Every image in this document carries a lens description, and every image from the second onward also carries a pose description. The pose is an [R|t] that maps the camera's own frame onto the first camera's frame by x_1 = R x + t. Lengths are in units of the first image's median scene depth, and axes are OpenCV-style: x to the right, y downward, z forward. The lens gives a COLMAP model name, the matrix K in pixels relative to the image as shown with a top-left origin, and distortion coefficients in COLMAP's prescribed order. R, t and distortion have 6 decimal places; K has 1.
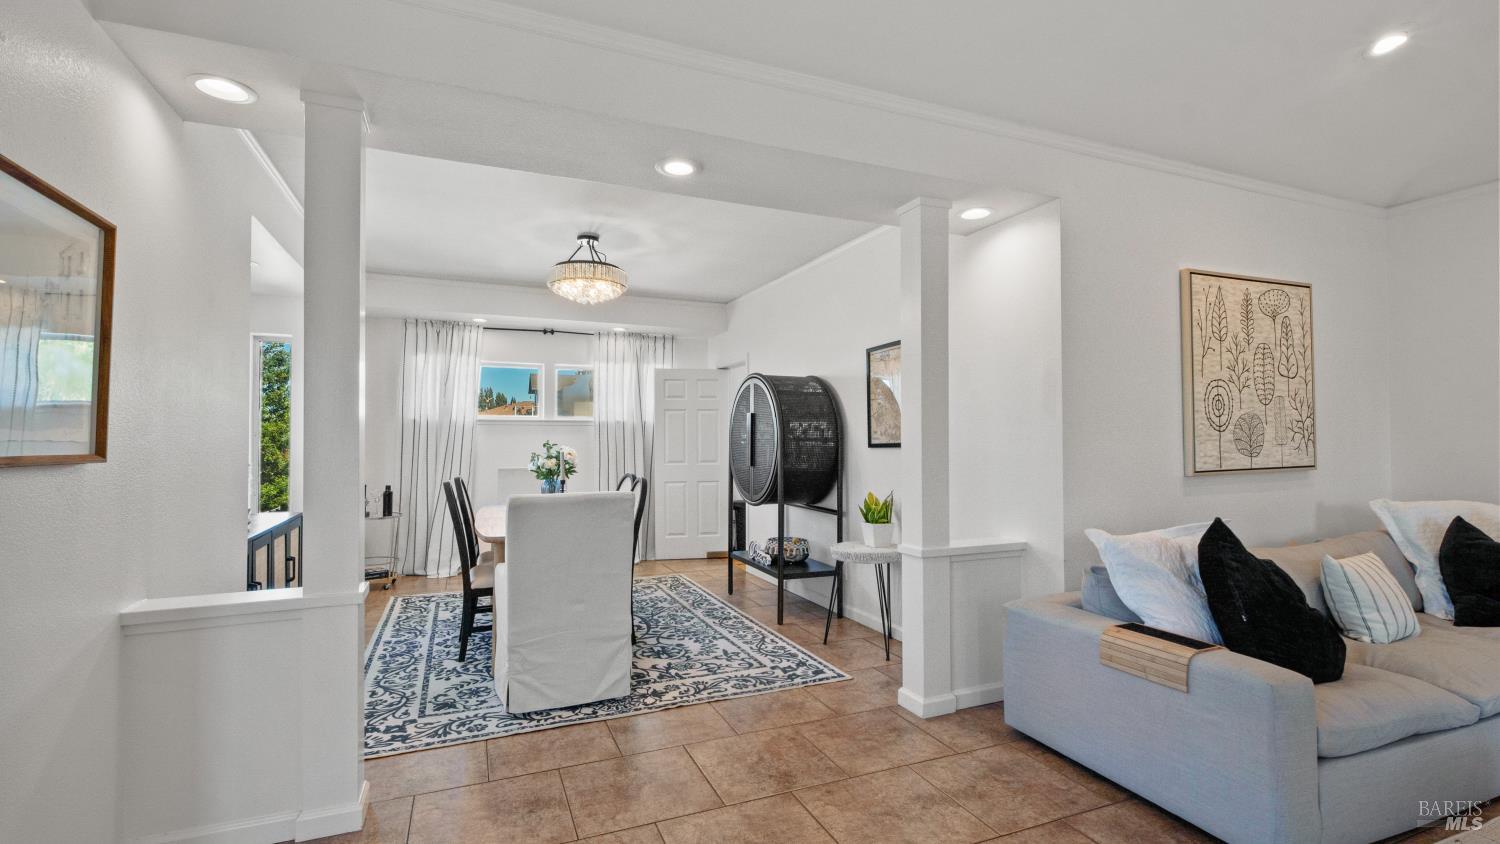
lens RADIAL K [[675.8, 0, 743.1], [0, 675.8, 428.0], [0, 0, 1]] dist [0.013030, -0.007101]
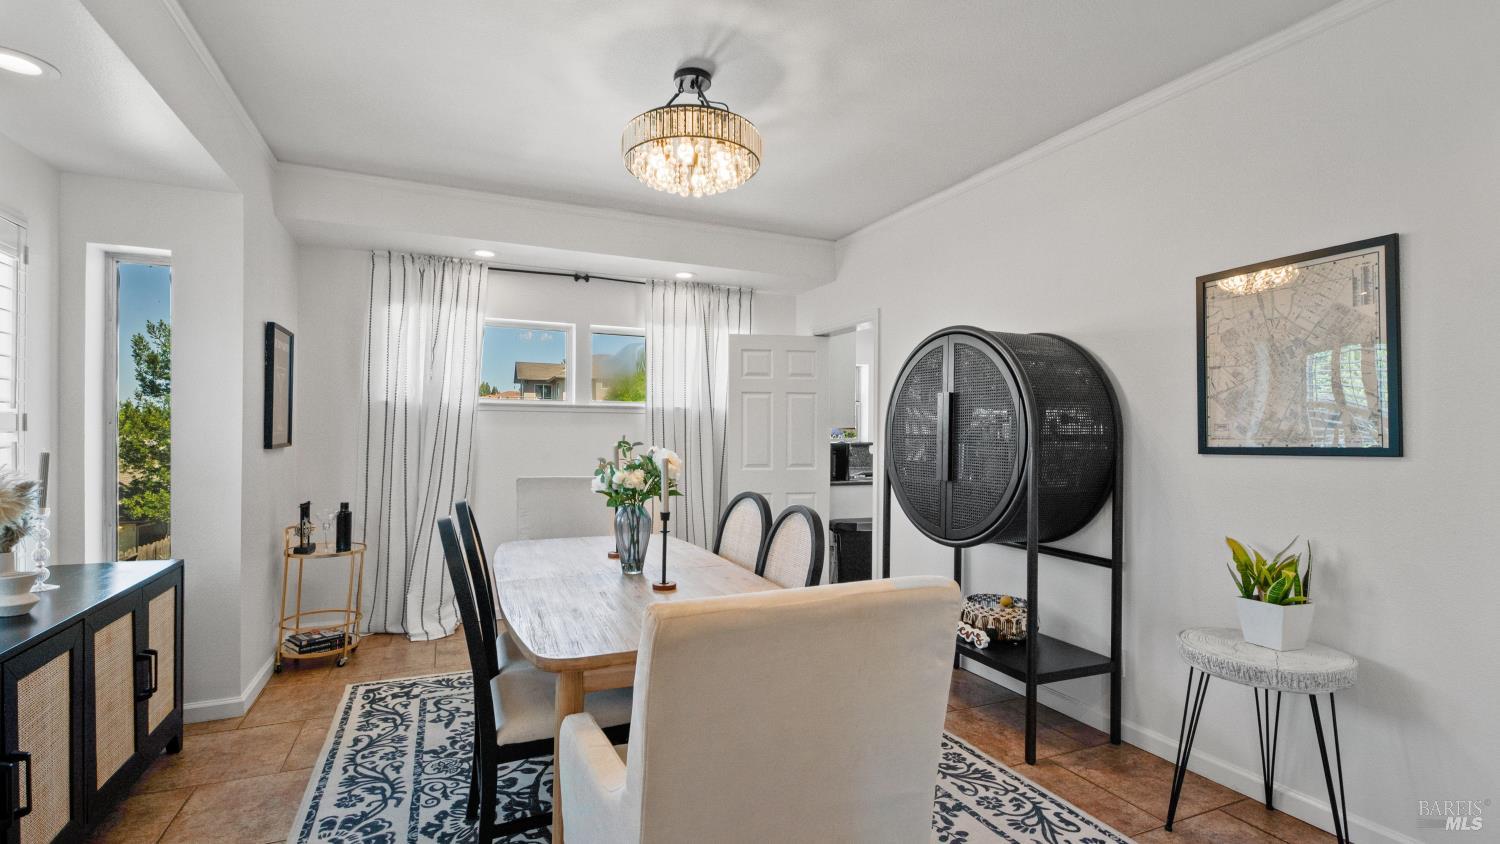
lens RADIAL K [[675.8, 0, 735.2], [0, 675.8, 433.8], [0, 0, 1]] dist [0.013030, -0.007101]
pose [[0.999836, 0.008403, 0.016043, -0.254156], [-0.008719, 0.999767, 0.019728, 0.005502], [-0.015873, -0.019865, 0.999677, 0.545894]]
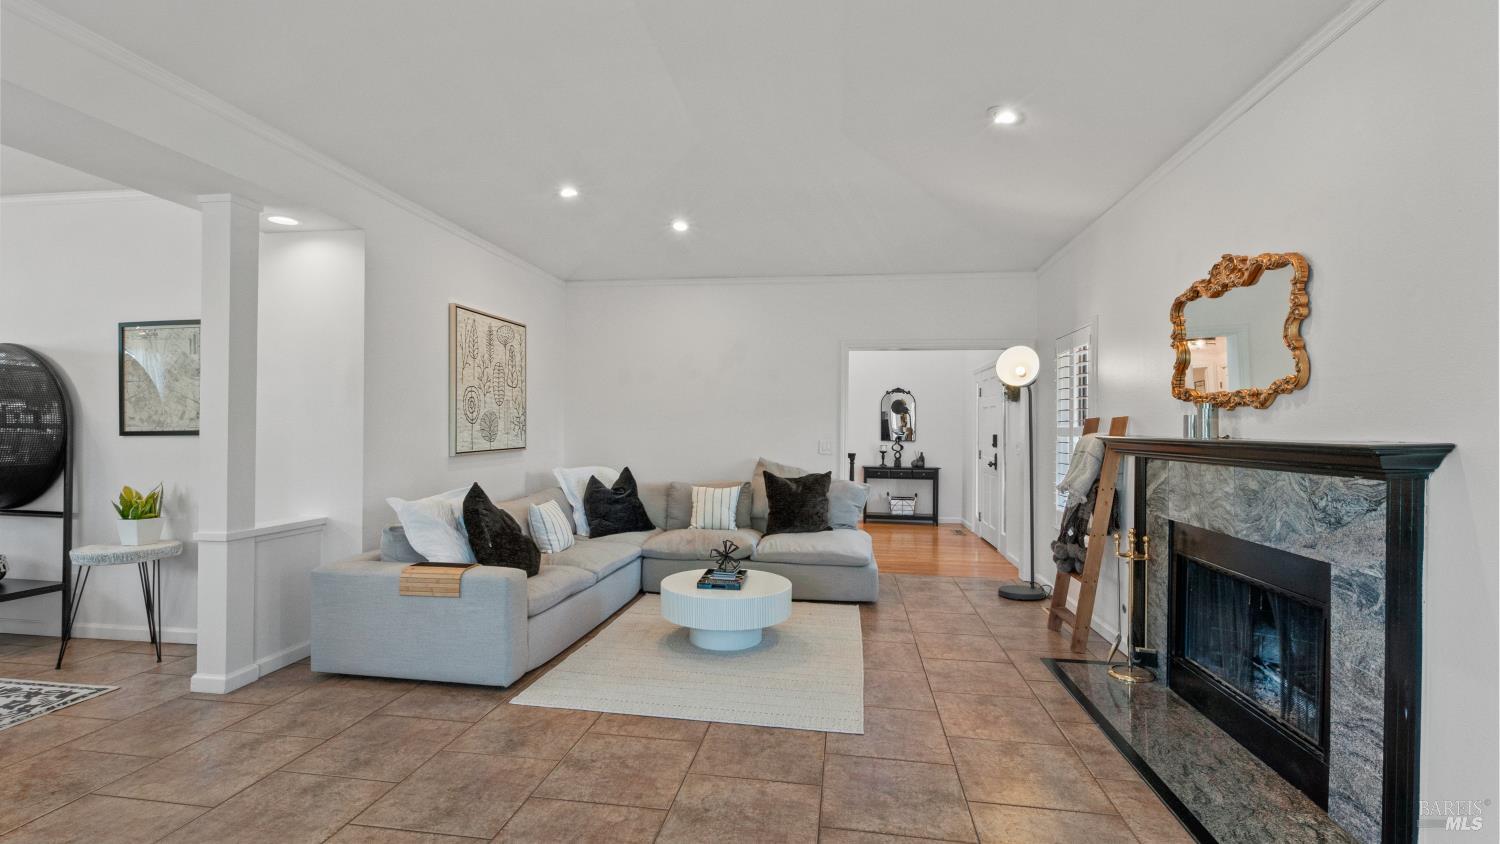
lens RADIAL K [[675.8, 0, 747.4], [0, 675.8, 426.3], [0, 0, 1]] dist [0.013030, -0.007101]
pose [[0.517172, 0.009647, 0.855827, -0.182864], [-0.023252, 0.999726, 0.002782, -0.006089], [-0.855566, -0.021339, 0.517254, -0.189331]]
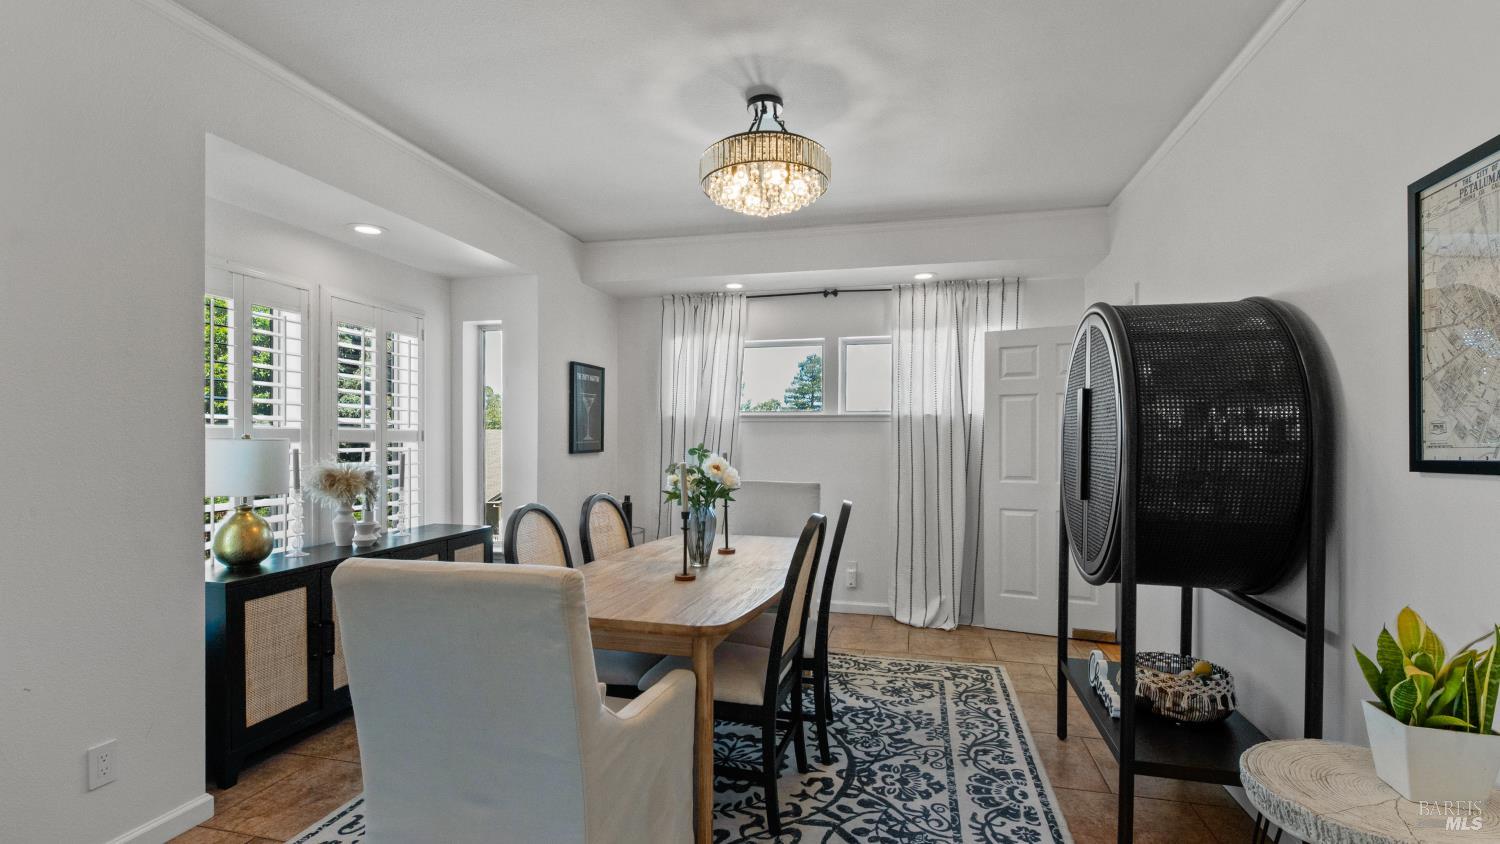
lens RADIAL K [[693.3, 0, 742.9], [0, 693.3, 446.4], [0, 0, 1]] dist [0.011131, -0.005190]
pose [[0.801456, 0.009612, -0.597977, 0.152845], [0.005987, 0.999692, 0.024094, 0.006684], [0.598024, -0.022890, 0.801151, 0.626824]]
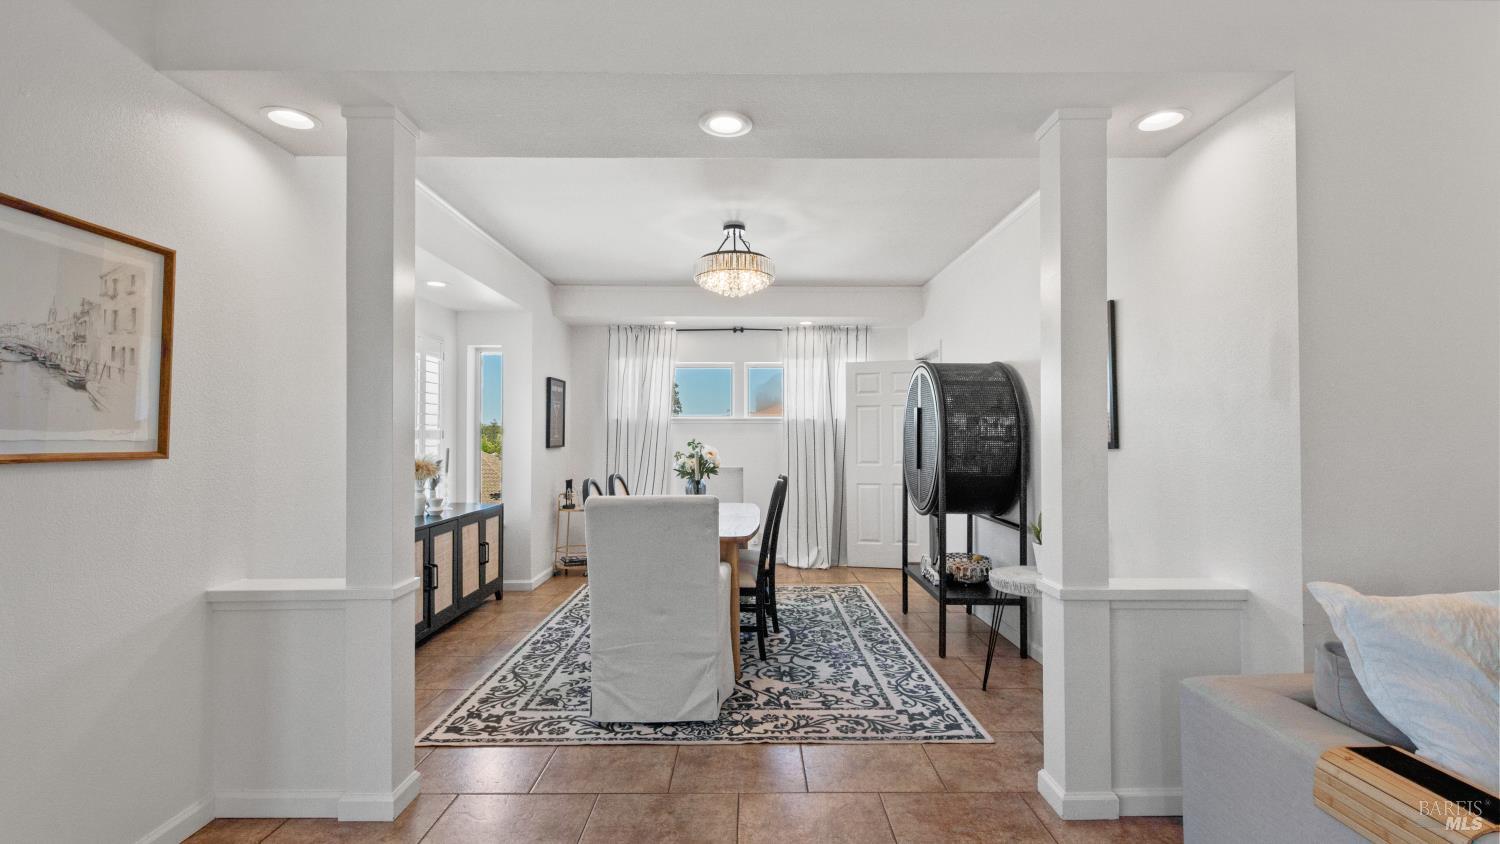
lens RADIAL K [[675.8, 0, 747.7], [0, 675.8, 428.4], [0, 0, 1]] dist [0.013030, -0.007101]
pose [[0.923231, -0.004704, -0.384216, 0.194637], [0.005963, 0.999980, 0.002086, 0.001416], [0.384199, -0.004217, 0.923241, 0.158218]]
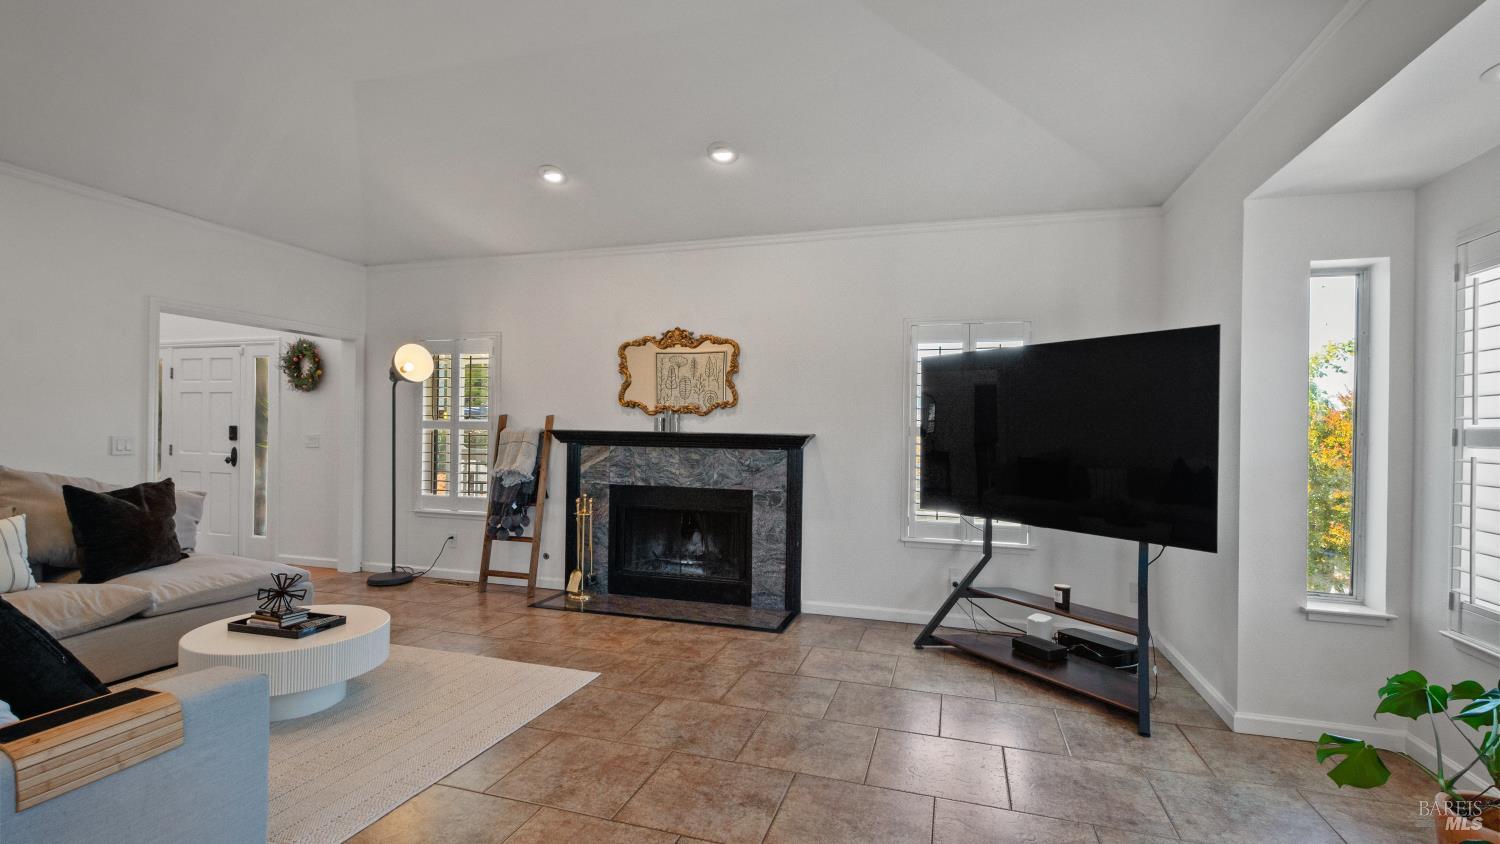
lens RADIAL K [[675.8, 0, 747.8], [0, 675.8, 424.7], [0, 0, 1]] dist [0.013030, -0.007101]
pose [[-0.767564, -0.005735, 0.640947, -0.217634], [-0.023564, 0.999536, -0.019276, 0.006348], [-0.640539, -0.029899, -0.767343, 0.706738]]
